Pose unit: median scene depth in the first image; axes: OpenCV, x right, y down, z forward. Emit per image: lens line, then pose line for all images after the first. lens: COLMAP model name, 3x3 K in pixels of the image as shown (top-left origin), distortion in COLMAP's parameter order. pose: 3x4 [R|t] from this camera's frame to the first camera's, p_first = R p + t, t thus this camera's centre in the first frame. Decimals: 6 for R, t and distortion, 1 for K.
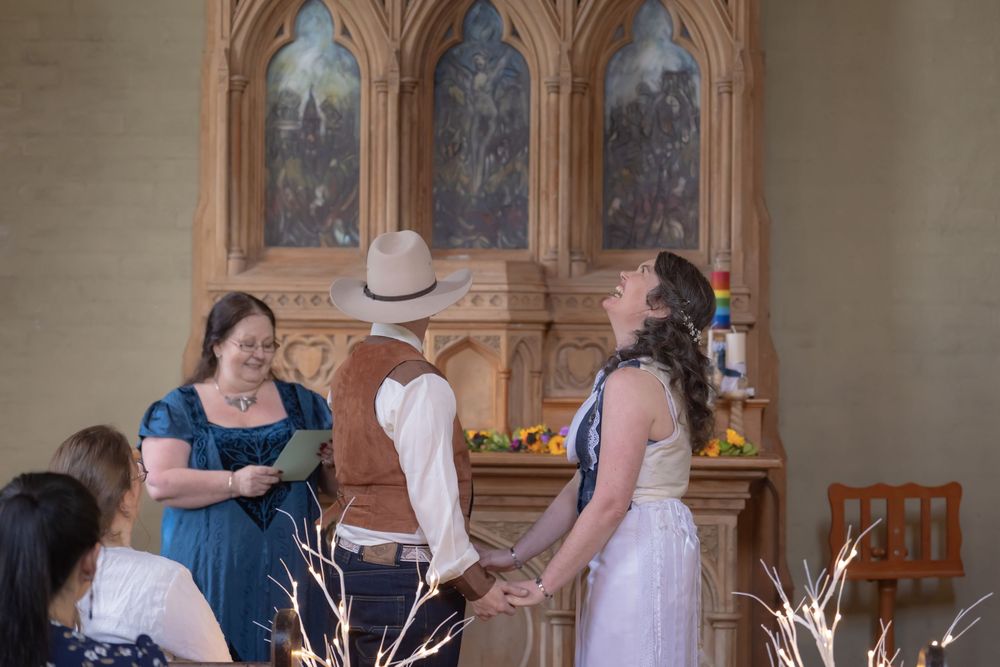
lens RADIAL K [[2264.2, 0, 543.9], [0, 2264.2, 334.5], [0, 0, 1]] dist [0.049814, 0.063857]
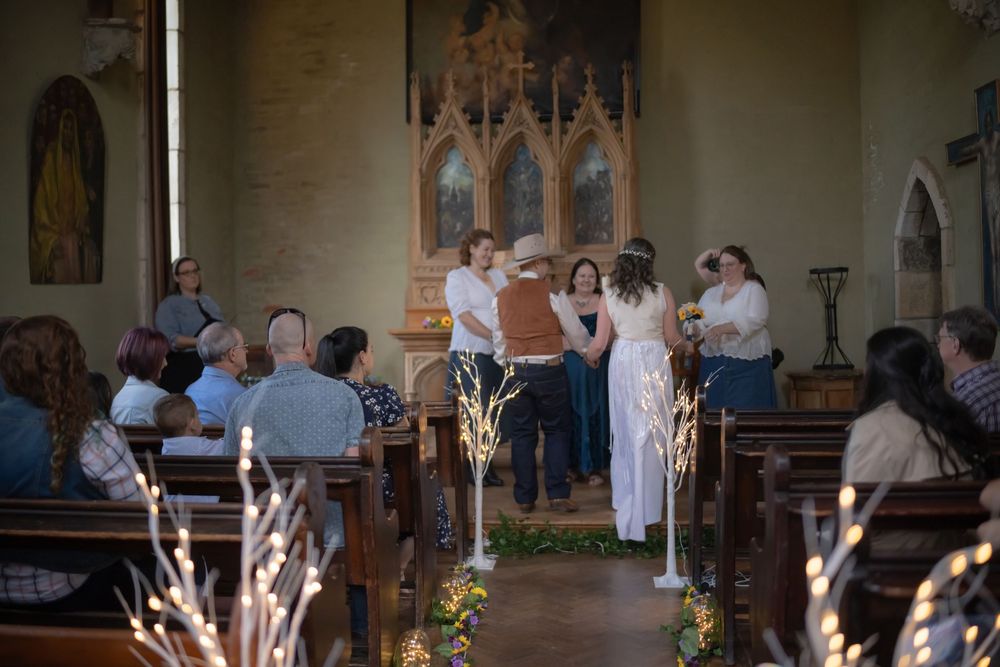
lens RADIAL K [[1015.0, 0, 500.0], [0, 1015.0, 333.5], [0, 0, 1]] dist [-0.107126, -0.011498]
pose [[0.998238, -0.027548, -0.052553, 0.000478], [0.029689, 0.998742, 0.040398, 0.011477], [0.051374, -0.041888, 0.997801, -0.099639]]
